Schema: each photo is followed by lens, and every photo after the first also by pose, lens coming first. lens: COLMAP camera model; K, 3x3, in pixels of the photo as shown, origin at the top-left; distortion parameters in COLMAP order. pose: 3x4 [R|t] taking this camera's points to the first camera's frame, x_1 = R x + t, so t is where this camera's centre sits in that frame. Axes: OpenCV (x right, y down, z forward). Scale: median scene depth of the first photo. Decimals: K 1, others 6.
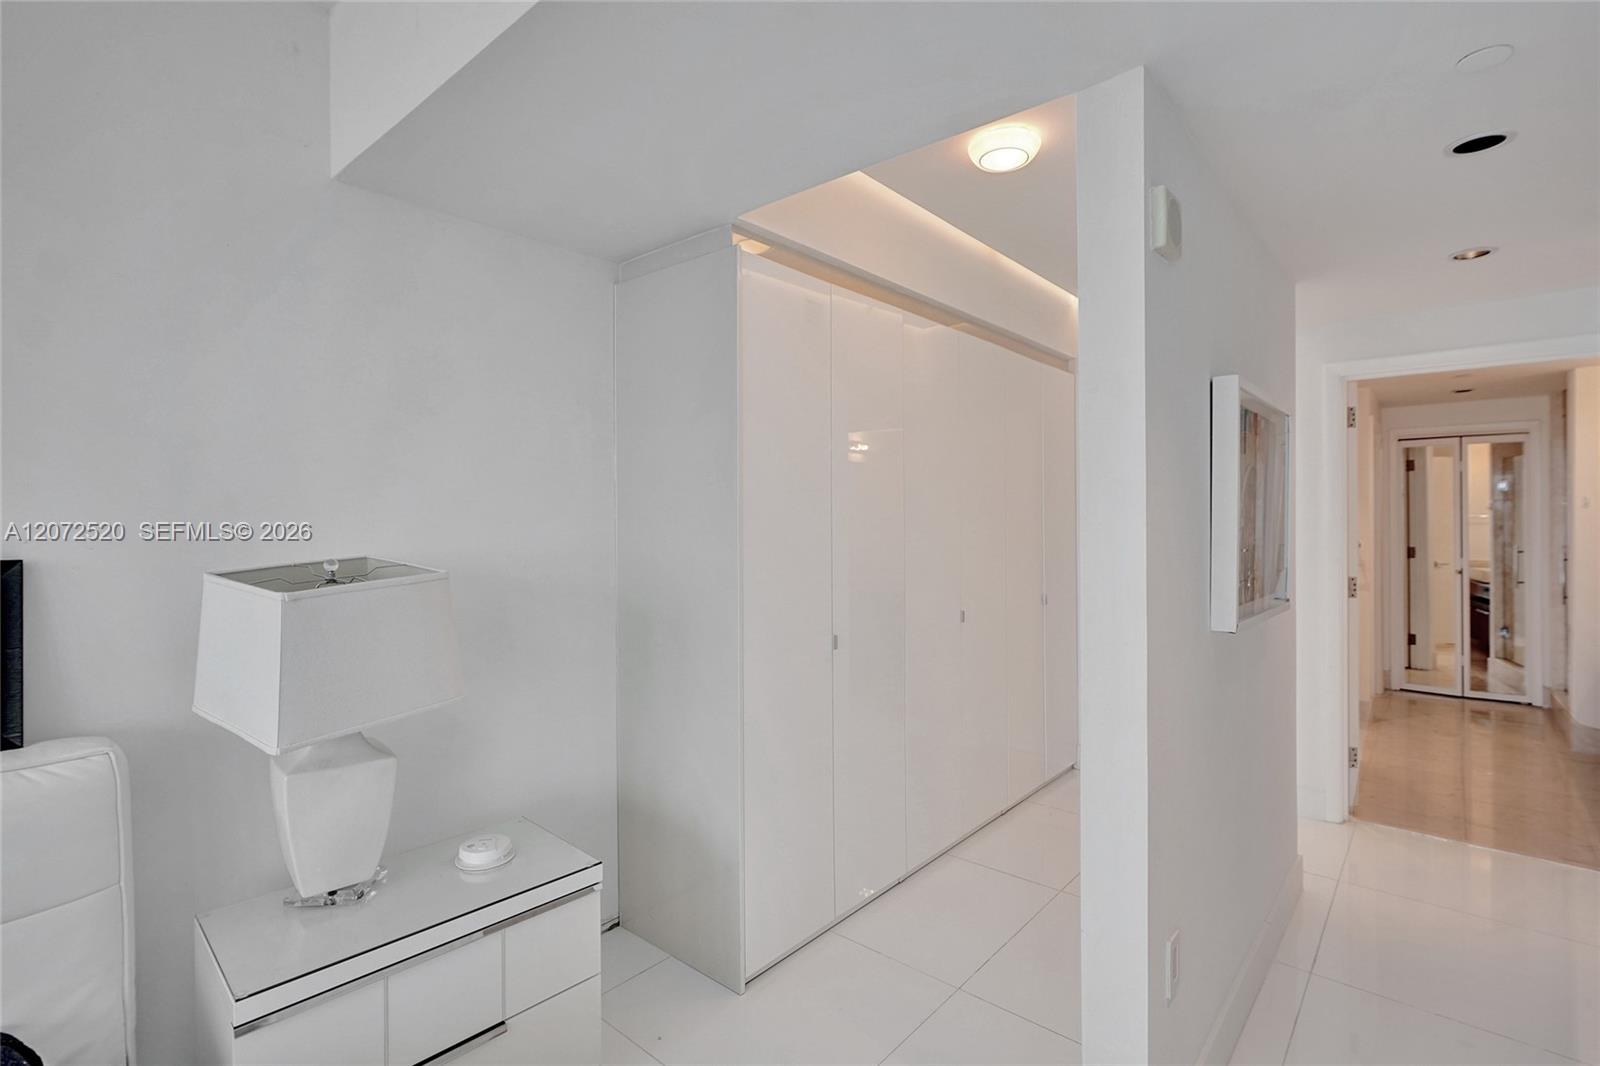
lens RADIAL K [[717.7, 0, 818.7], [0, 717.7, 514.7], [0, 0, 1]] dist [-0.009665, 0.003555]
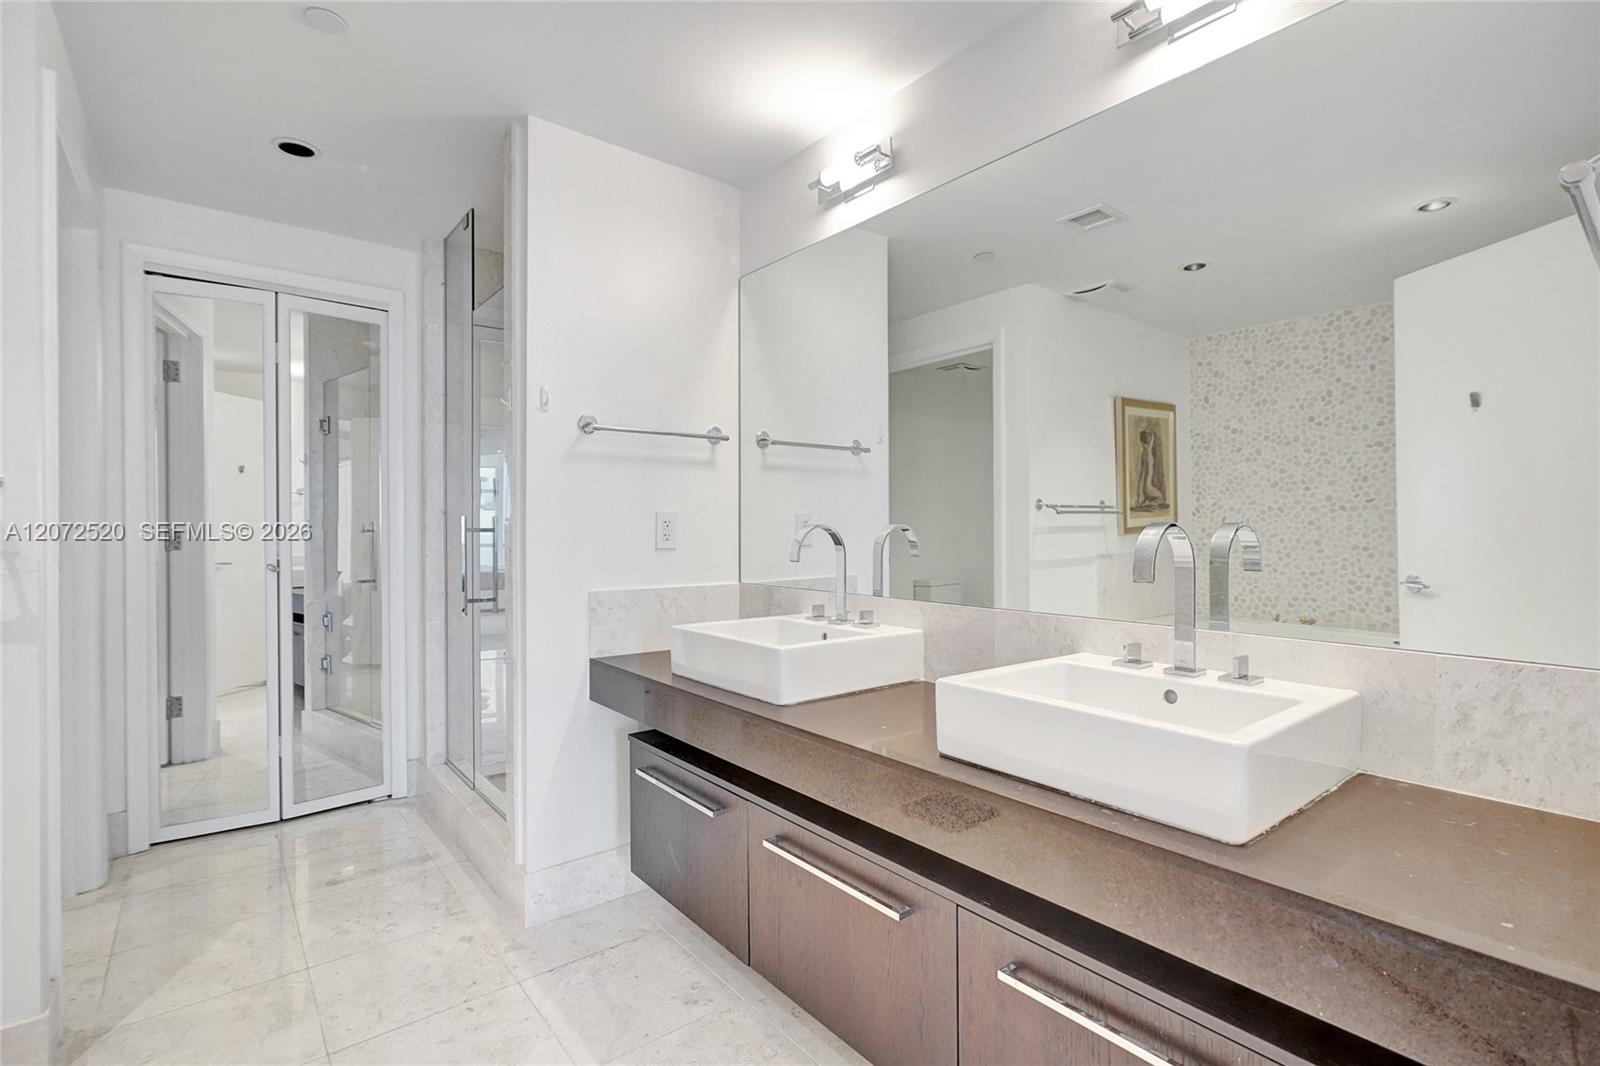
lens RADIAL K [[717.7, 0, 790.8], [0, 717.7, 527.5], [0, 0, 1]] dist [-0.009665, 0.003555]
pose [[0.161065, -0.000458, 0.986944, 0.412368], [-0.000091, 1.000000, 0.000479, 0.045524], [-0.986944, -0.000168, 0.161065, 0.500468]]
